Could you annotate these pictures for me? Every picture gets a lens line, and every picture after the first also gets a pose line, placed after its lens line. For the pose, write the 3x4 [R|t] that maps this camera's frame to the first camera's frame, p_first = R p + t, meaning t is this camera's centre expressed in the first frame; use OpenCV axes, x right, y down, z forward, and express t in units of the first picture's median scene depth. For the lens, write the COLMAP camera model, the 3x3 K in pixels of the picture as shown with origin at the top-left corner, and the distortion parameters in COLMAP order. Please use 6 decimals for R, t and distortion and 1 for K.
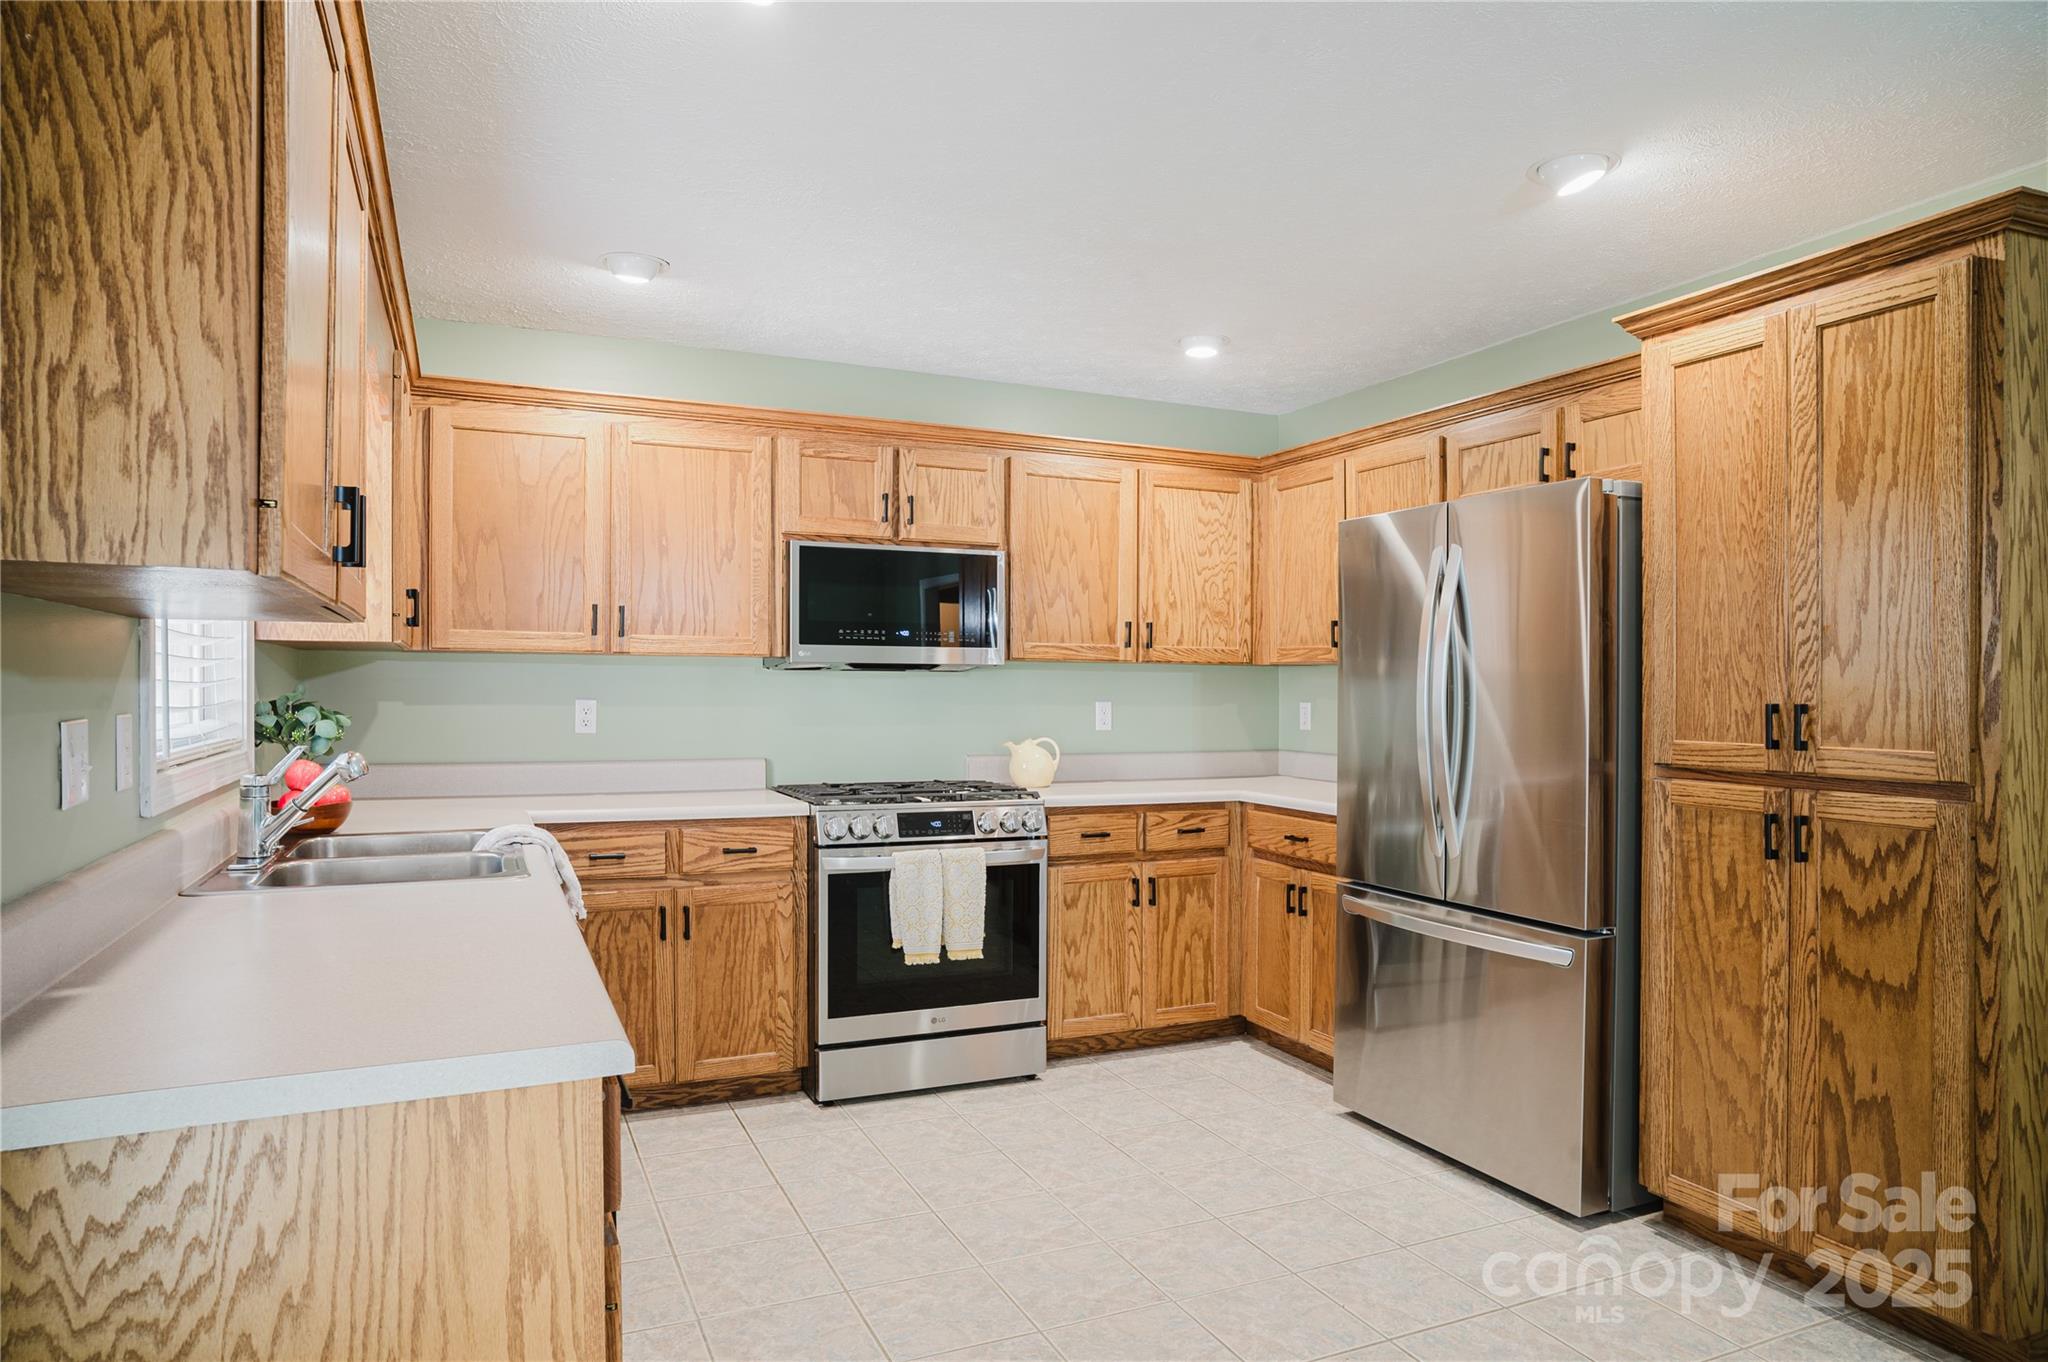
lens RADIAL K [[1272.8, 0, 1028.1], [0, 1272.8, 690.8], [0, 0, 1]] dist [-0.062839, 0.052694]
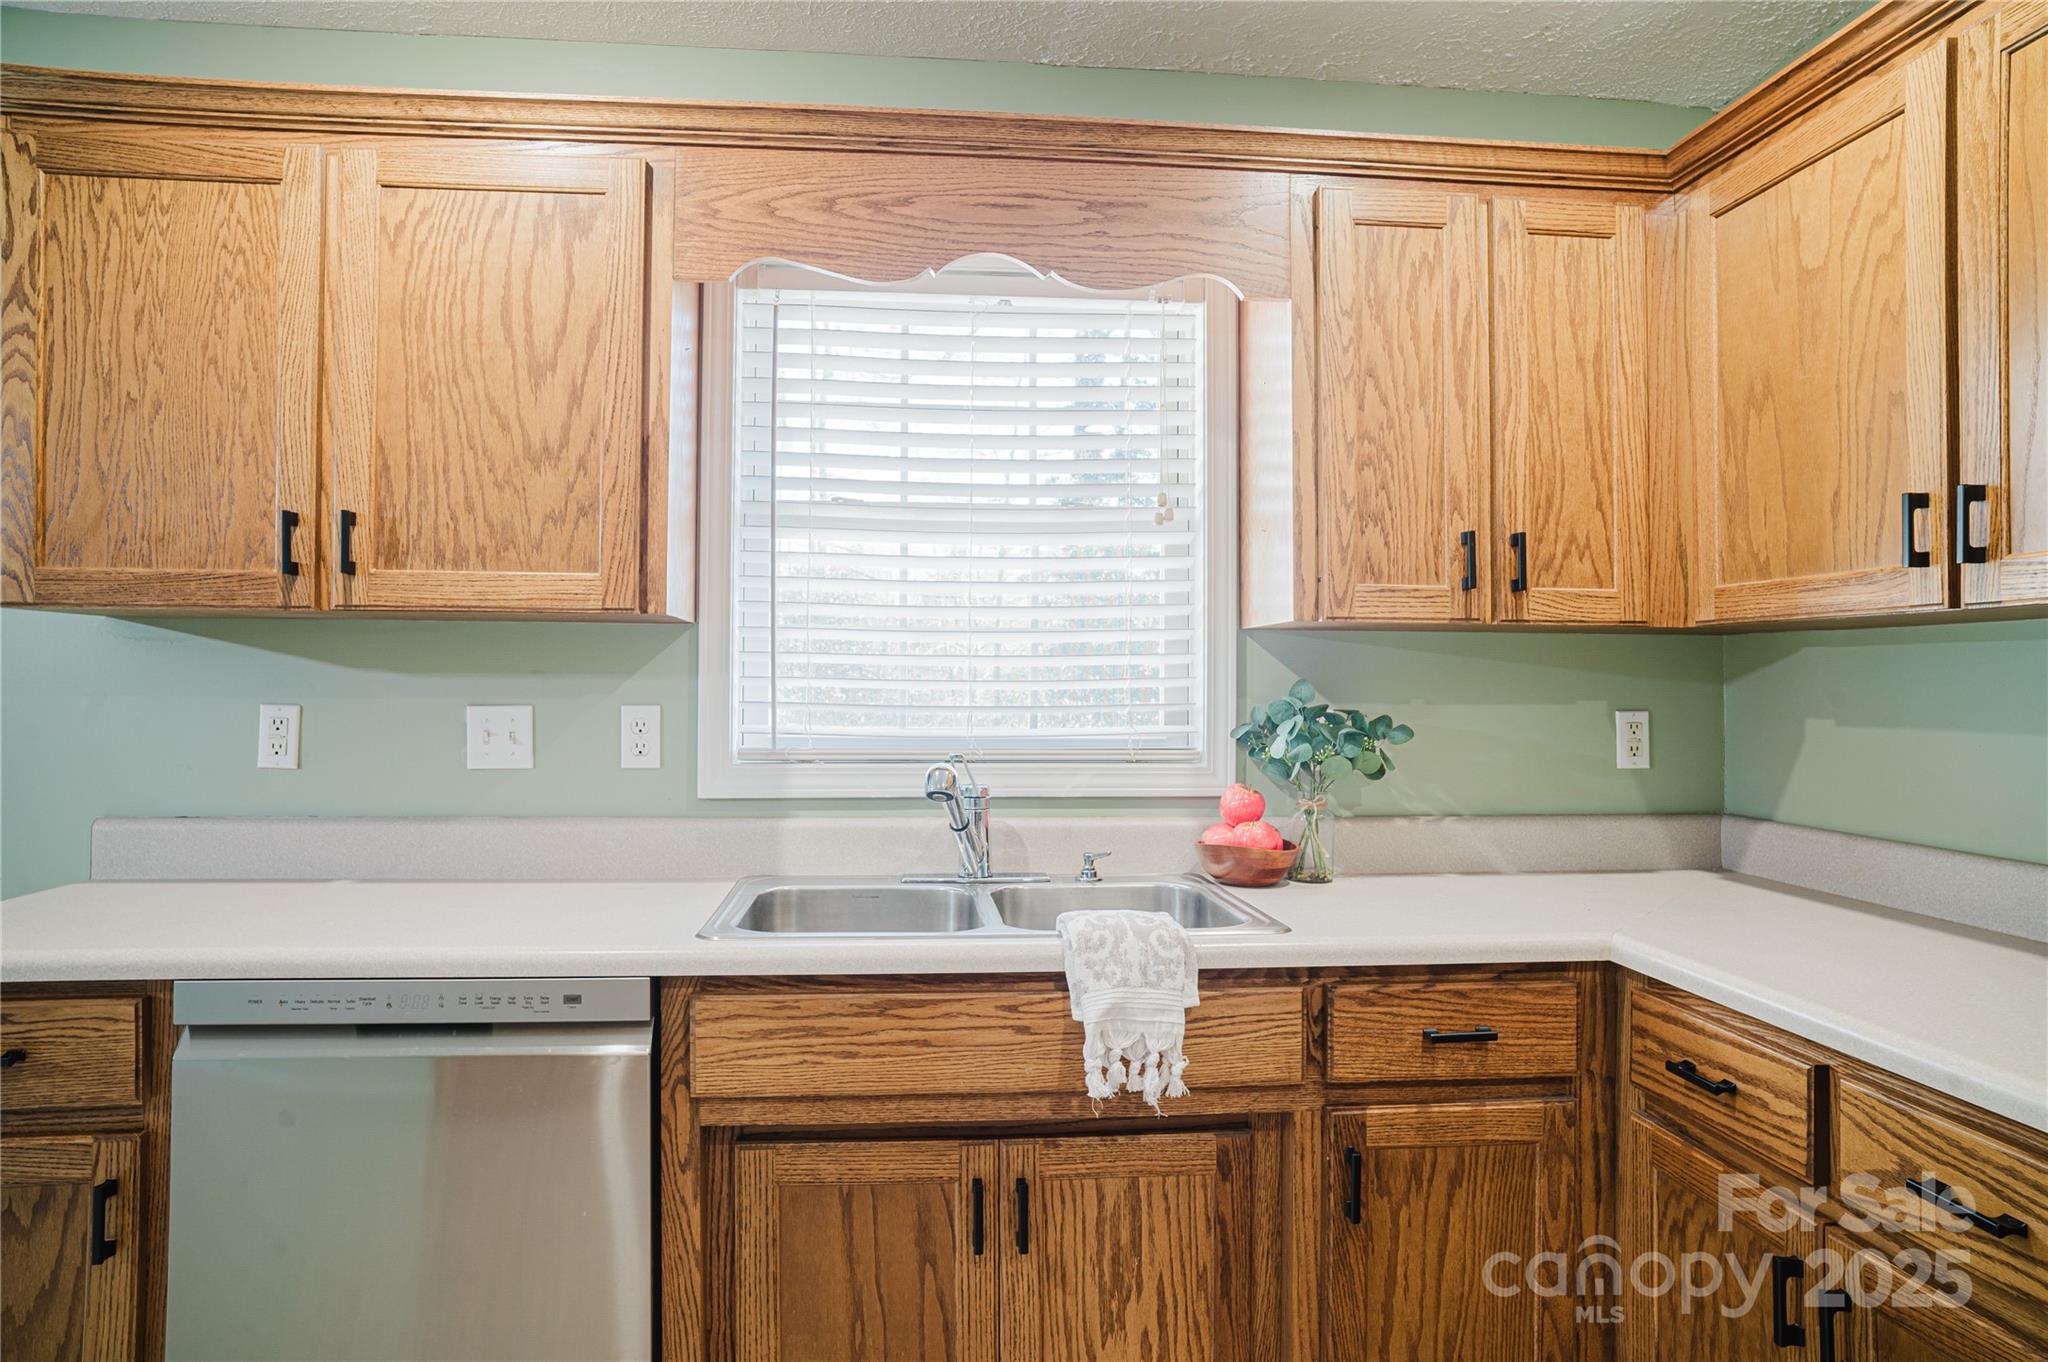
lens RADIAL K [[1220.7, 0, 1027.5], [0, 1220.7, 661.6], [0, 0, 1]] dist [-0.057449, 0.043832]
pose [[-0.320376, -0.023083, -0.947009, 0.123839], [-0.012054, 0.999721, -0.020290, -0.001869], [0.947214, 0.004915, -0.320565, 0.853656]]
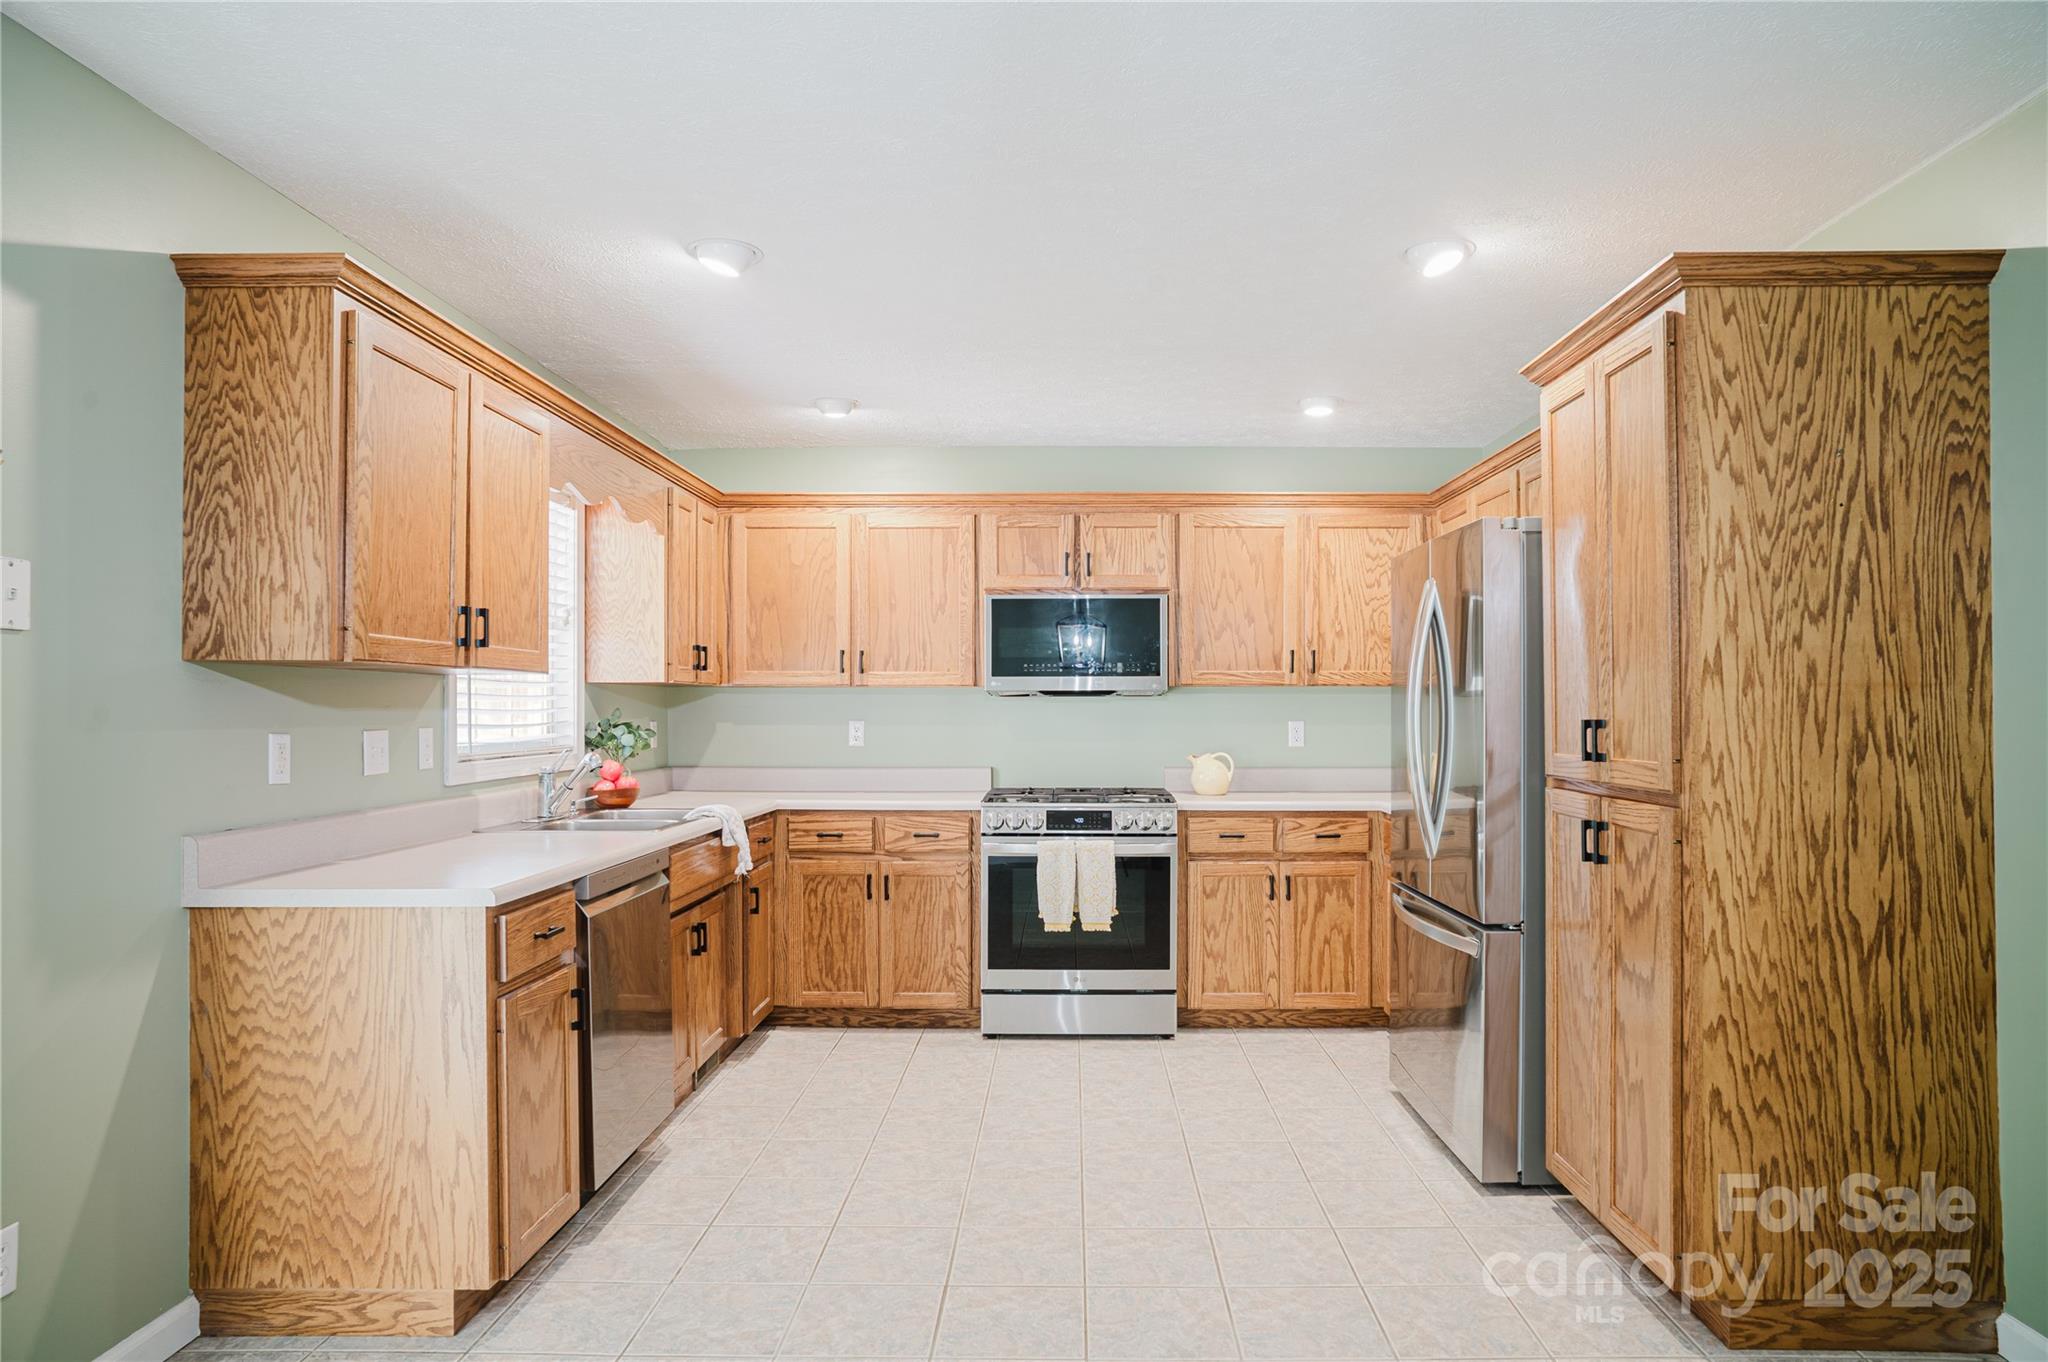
lens RADIAL K [[1272.8, 0, 1028.1], [0, 1272.8, 690.8], [0, 0, 1]] dist [-0.062839, 0.052694]
pose [[0.901645, -0.013750, -0.432259, 0.425270], [0.005993, 0.999796, -0.019302, 0.002582], [0.432436, 0.014814, 0.901543, -0.139130]]
